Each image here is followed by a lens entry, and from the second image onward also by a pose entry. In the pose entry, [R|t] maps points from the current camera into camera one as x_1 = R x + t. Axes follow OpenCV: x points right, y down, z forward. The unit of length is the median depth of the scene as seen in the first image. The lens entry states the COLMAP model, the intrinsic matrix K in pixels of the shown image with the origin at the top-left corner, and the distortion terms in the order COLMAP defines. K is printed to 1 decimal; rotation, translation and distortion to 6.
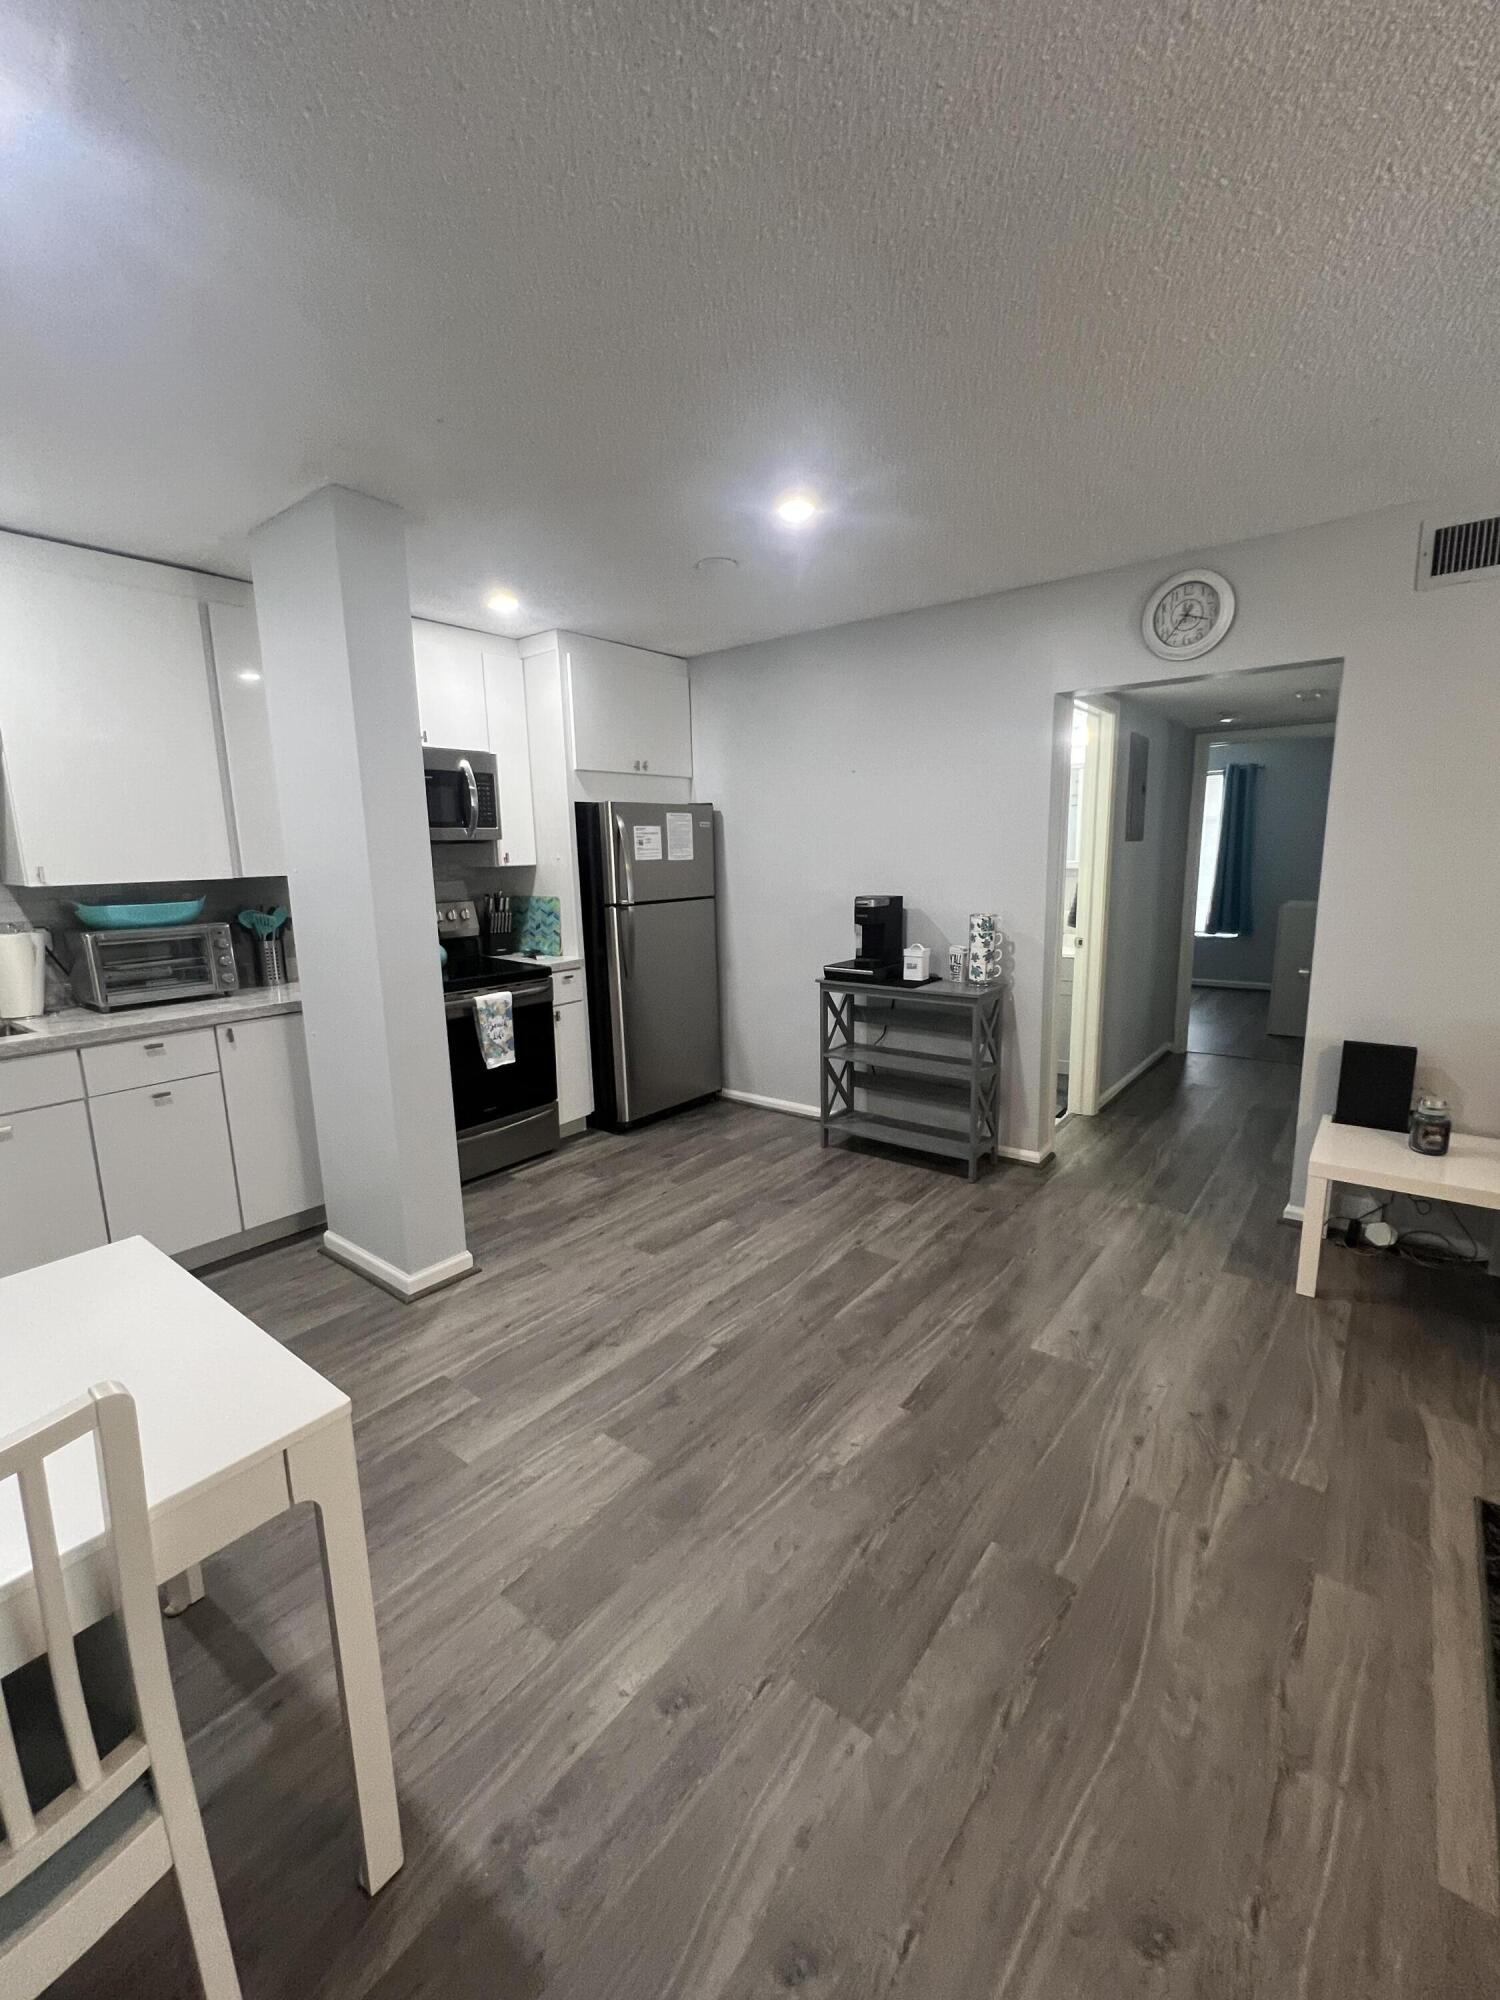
lens RADIAL K [[839.3, 0, 765.7], [0, 839.3, 997.6], [0, 0, 1]] dist [0.000544, 0.000465]
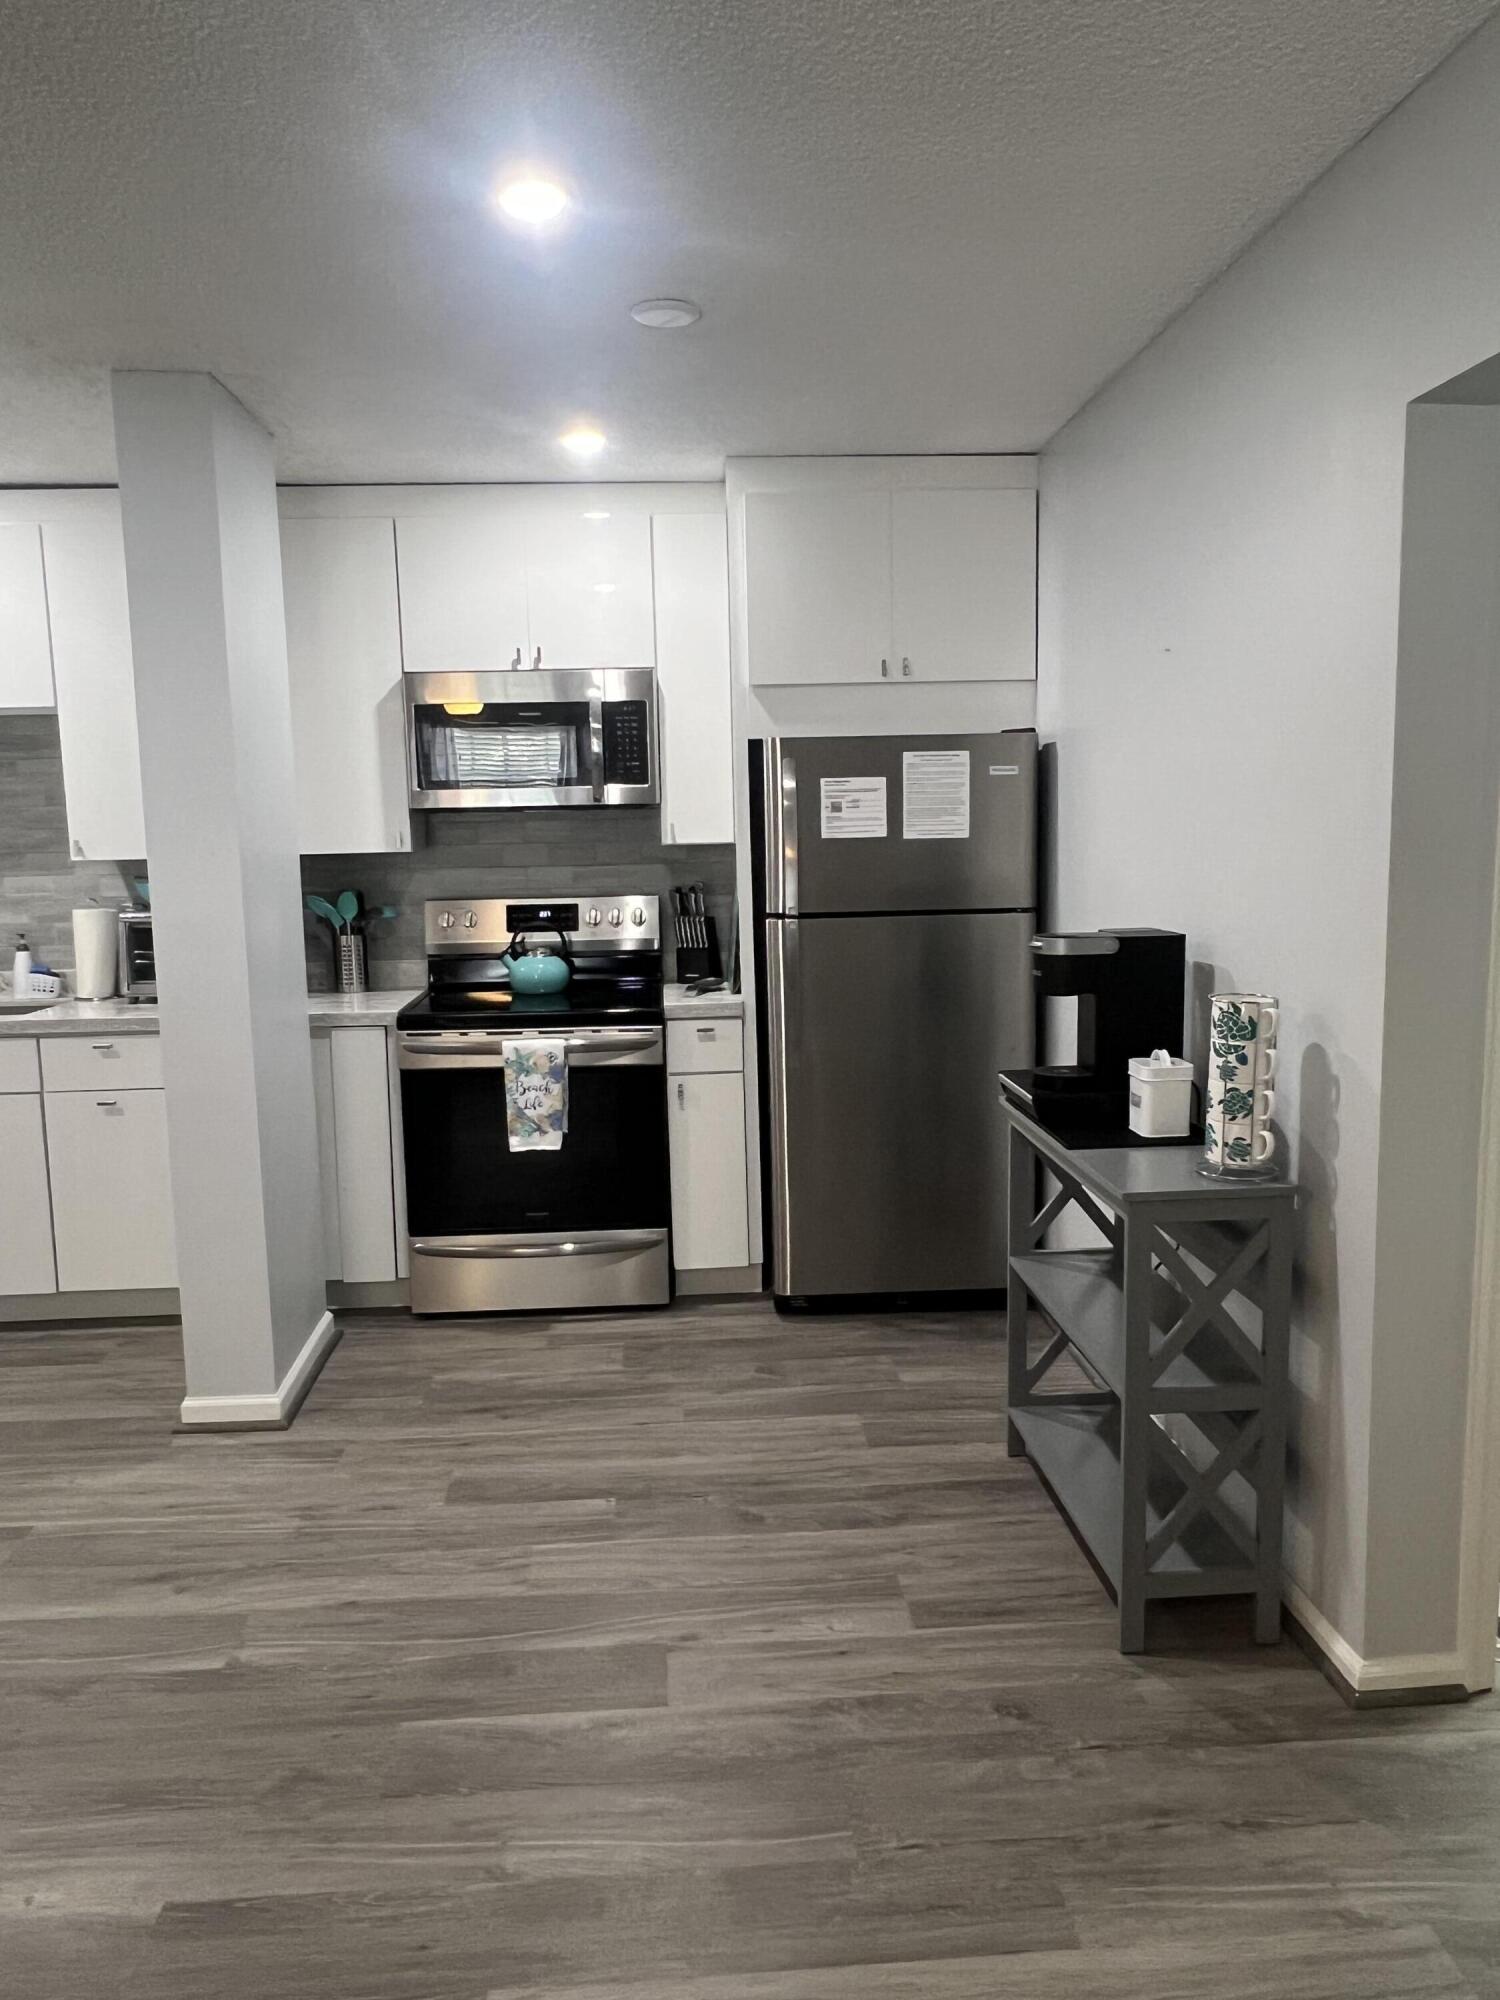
lens RADIAL K [[1413.0, 0, 748.9], [0, 1413.0, 1002.7], [0, 0, 1]] dist [-0.004291, -0.000949]
pose [[0.656035, 0.106654, -0.747157, 0.638252], [-0.127008, 0.991448, 0.030007, -0.092181], [0.743967, 0.075209, 0.663970, 0.412753]]
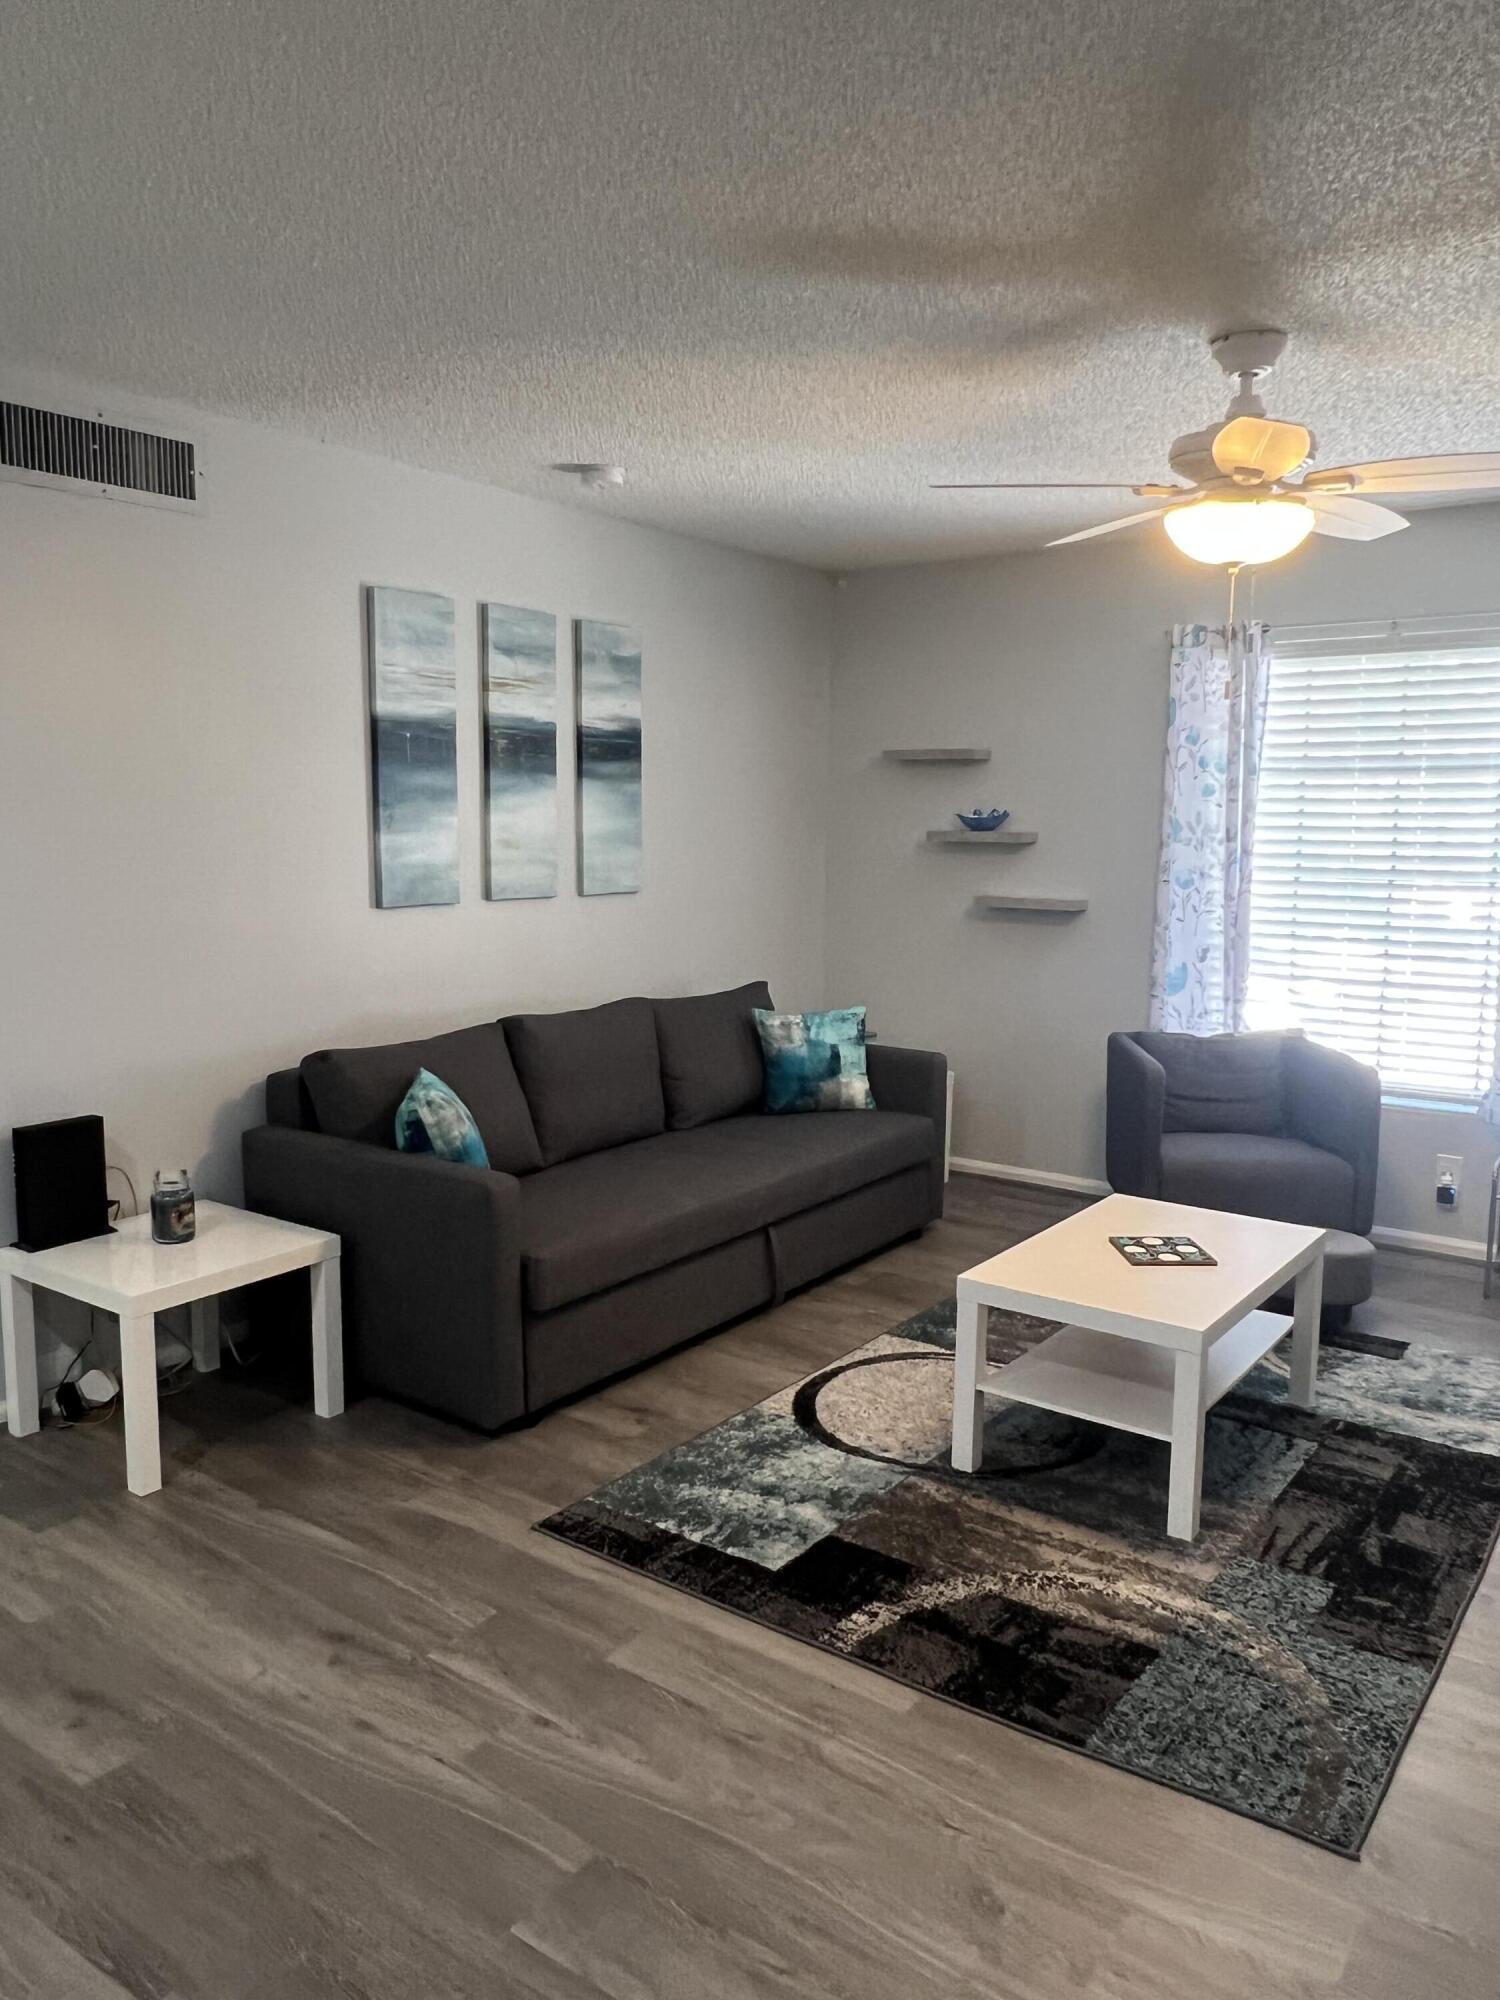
lens RADIAL K [[1413.0, 0, 755.6], [0, 1413.0, 999.6], [0, 0, 1]] dist [-0.004291, -0.000949]
pose [[-0.027775, -0.101202, 0.994478, -0.370046], [0.164115, 0.980901, 0.104404, -0.060243], [-0.986050, 0.166108, -0.010636, 0.366281]]
